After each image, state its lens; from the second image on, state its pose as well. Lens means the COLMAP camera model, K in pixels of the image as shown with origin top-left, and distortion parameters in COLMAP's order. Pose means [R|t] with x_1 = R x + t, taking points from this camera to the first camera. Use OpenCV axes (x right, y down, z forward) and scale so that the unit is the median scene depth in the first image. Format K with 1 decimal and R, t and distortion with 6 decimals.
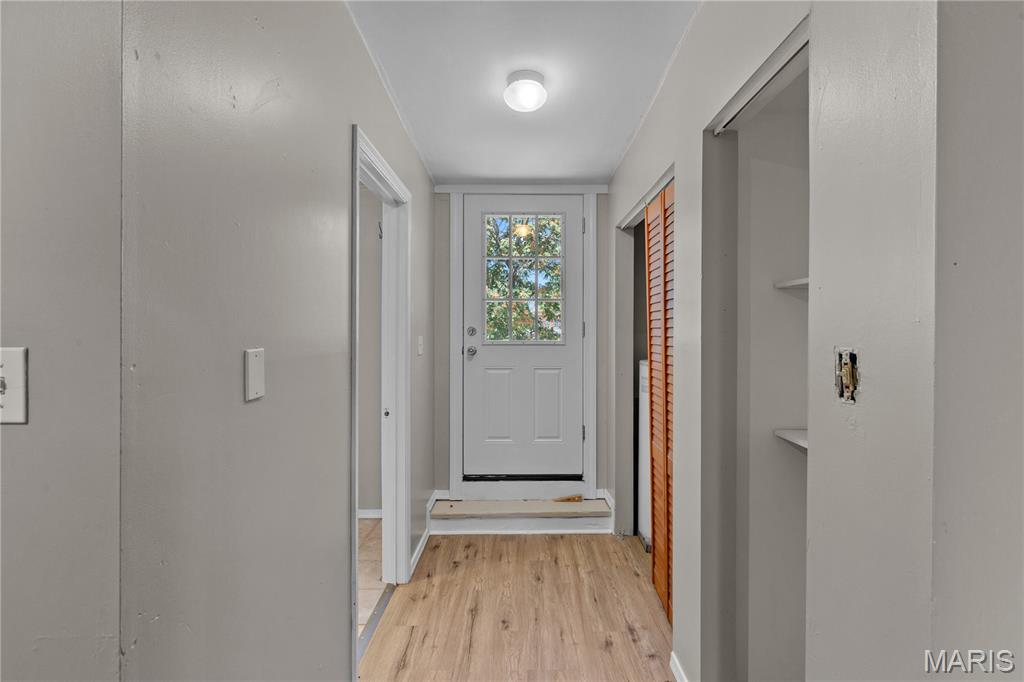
lens RADIAL K [[473.1, 0, 512.3], [0, 473.1, 332.7], [0, 0, 1]] dist [0.003766, 0.000035]
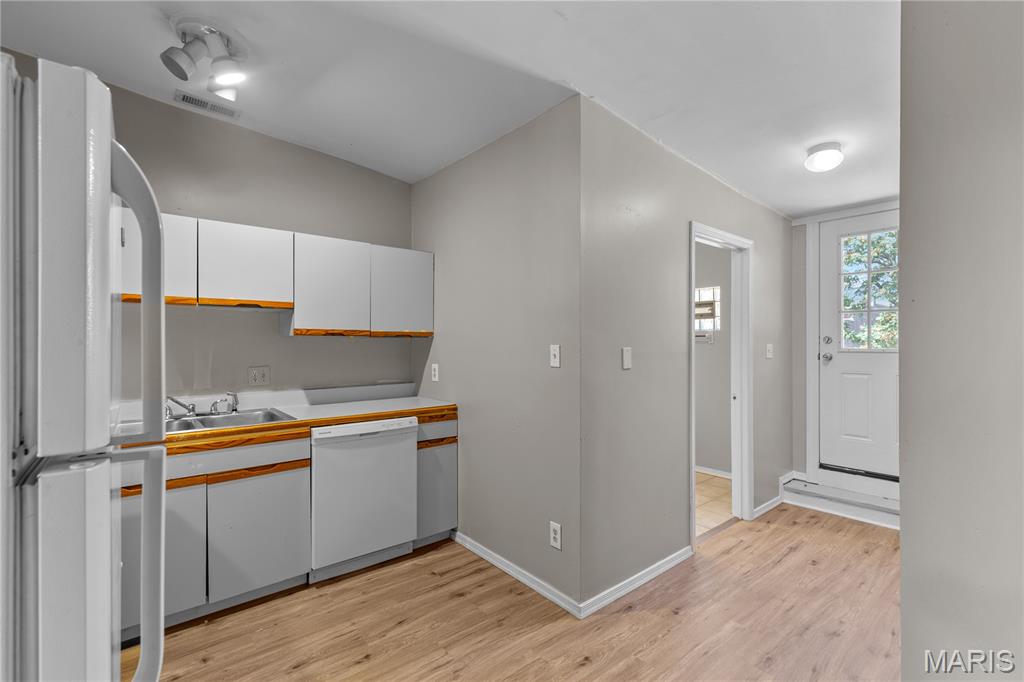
lens RADIAL K [[469.3, 0, 530.7], [0, 469.3, 344.7], [0, 0, 1]] dist [0.008882, 0.000108]
pose [[0.659181, 0.002575, -0.751980, 0.352693], [0.001292, 0.999989, 0.004558, 0.002974], [0.751983, -0.003976, 0.659171, -0.354144]]
